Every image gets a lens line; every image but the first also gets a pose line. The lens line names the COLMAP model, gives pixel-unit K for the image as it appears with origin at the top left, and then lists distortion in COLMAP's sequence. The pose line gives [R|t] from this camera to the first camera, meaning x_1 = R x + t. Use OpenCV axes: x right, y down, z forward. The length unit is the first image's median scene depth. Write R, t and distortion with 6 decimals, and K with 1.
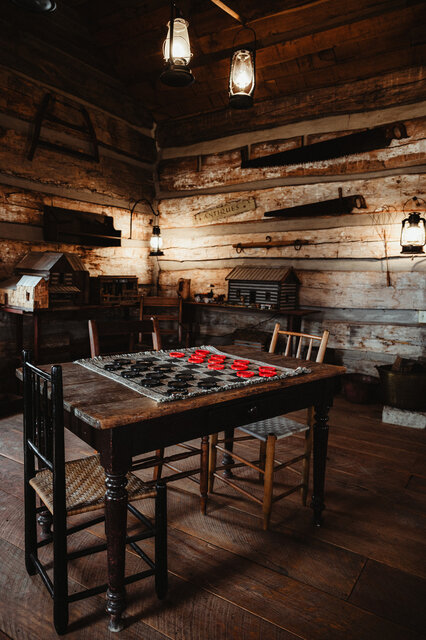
lens RADIAL K [[432.0, 0, 198.4], [0, 432.0, 323.6], [0, 0, 1]] dist [-0.013313, 0.015990]
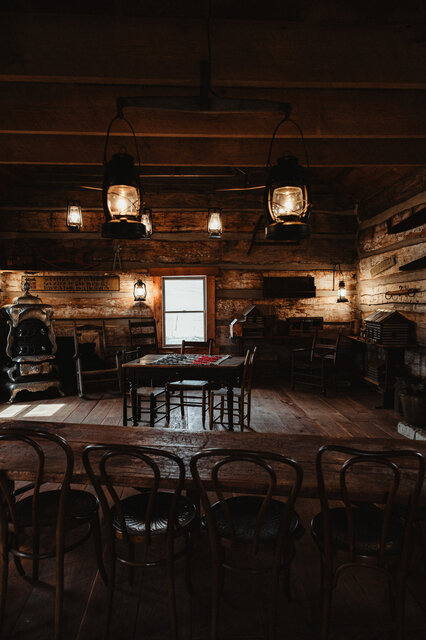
lens RADIAL K [[432.0, 0, 217.0], [0, 432.0, 322.2], [0, 0, 1]] dist [-0.013313, 0.015990]
pose [[0.628962, 0.006606, -0.777408, 0.785804], [-0.067462, 0.996656, -0.046111, -0.003372], [0.774503, 0.081447, 0.627305, -0.187276]]
